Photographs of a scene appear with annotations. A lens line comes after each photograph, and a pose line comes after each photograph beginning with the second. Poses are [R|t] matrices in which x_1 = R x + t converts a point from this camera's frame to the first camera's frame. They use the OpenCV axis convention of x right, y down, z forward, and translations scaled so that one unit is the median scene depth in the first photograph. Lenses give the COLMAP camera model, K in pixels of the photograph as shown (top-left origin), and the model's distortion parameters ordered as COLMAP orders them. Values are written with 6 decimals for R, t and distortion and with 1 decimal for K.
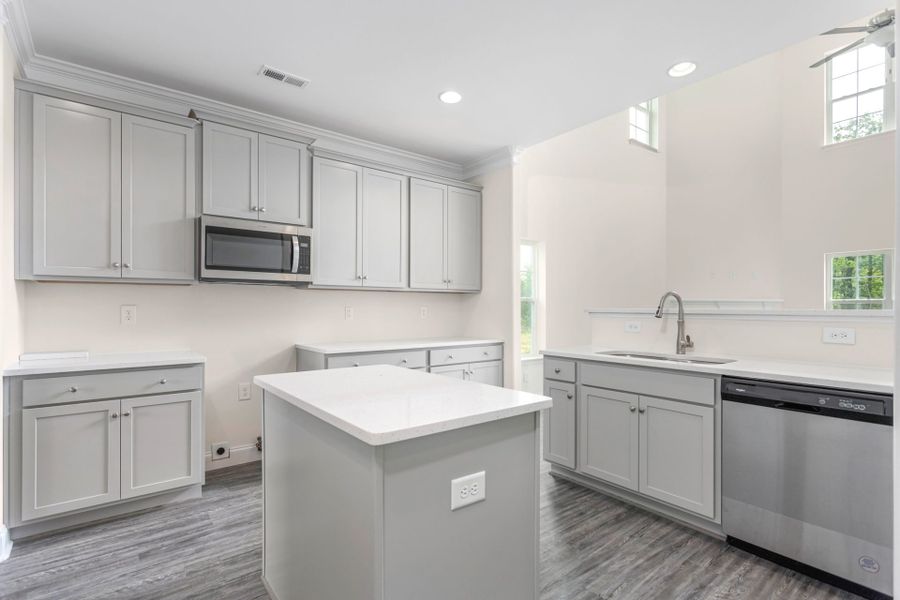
lens RADIAL K [[428.2, 0, 444.2], [0, 428.2, 299.6], [0, 0, 1]] dist [0.000606, 0.000485]
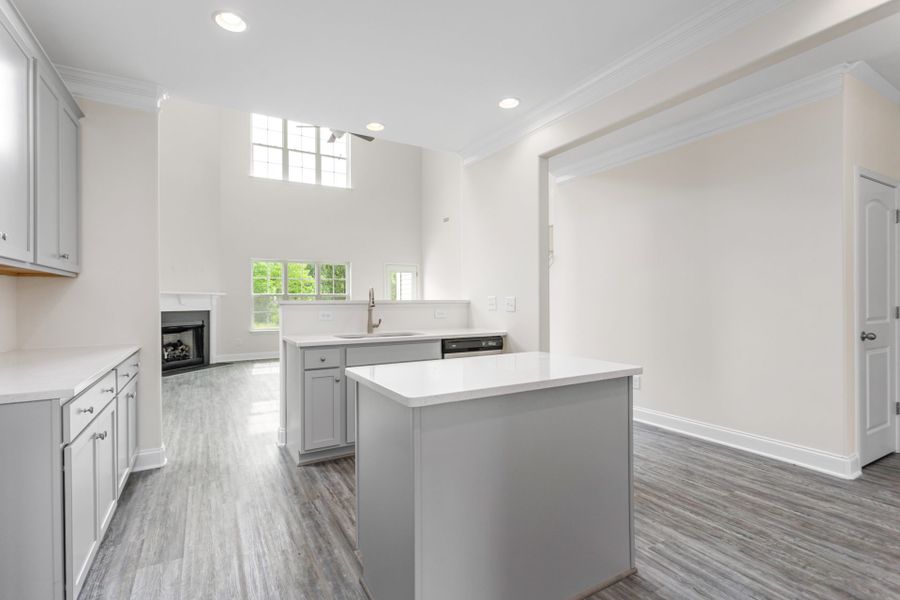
lens RADIAL K [[428.2, 0, 444.2], [0, 428.2, 299.6], [0, 0, 1]] dist [0.000606, 0.000485]
pose [[0.130816, -0.003441, 0.991401, -0.765661], [-0.016175, 0.999853, 0.005604, 0.008625], [-0.991275, -0.016769, 0.130741, 0.590874]]
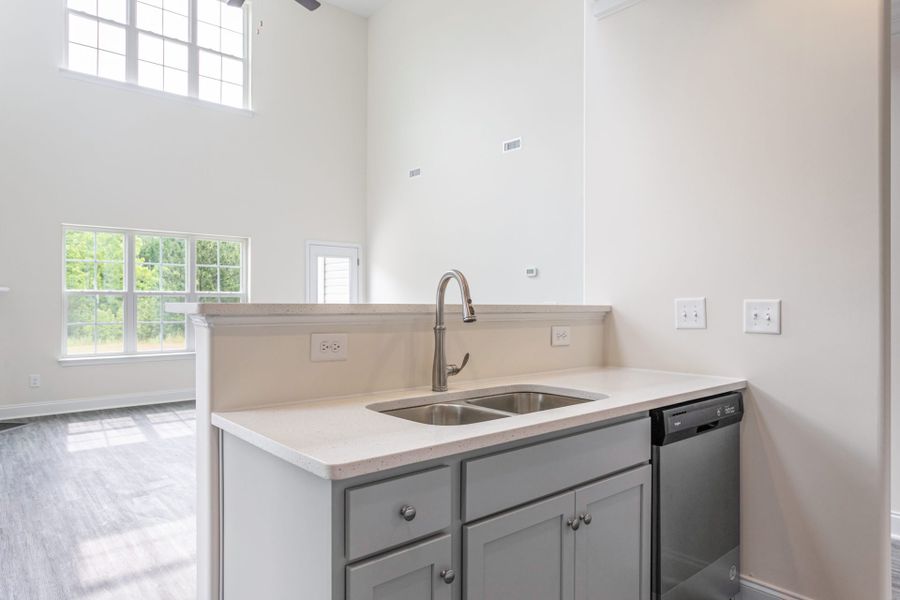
lens RADIAL K [[568.5, 0, 453.1], [0, 568.5, 304.0], [0, 0, 1]] dist [-0.016706, 0.000268]
pose [[-0.069613, -0.004965, 0.997562, -0.135813], [-0.024327, 0.999699, 0.003278, 0.018621], [-0.997277, -0.024039, -0.069713, 1.034945]]
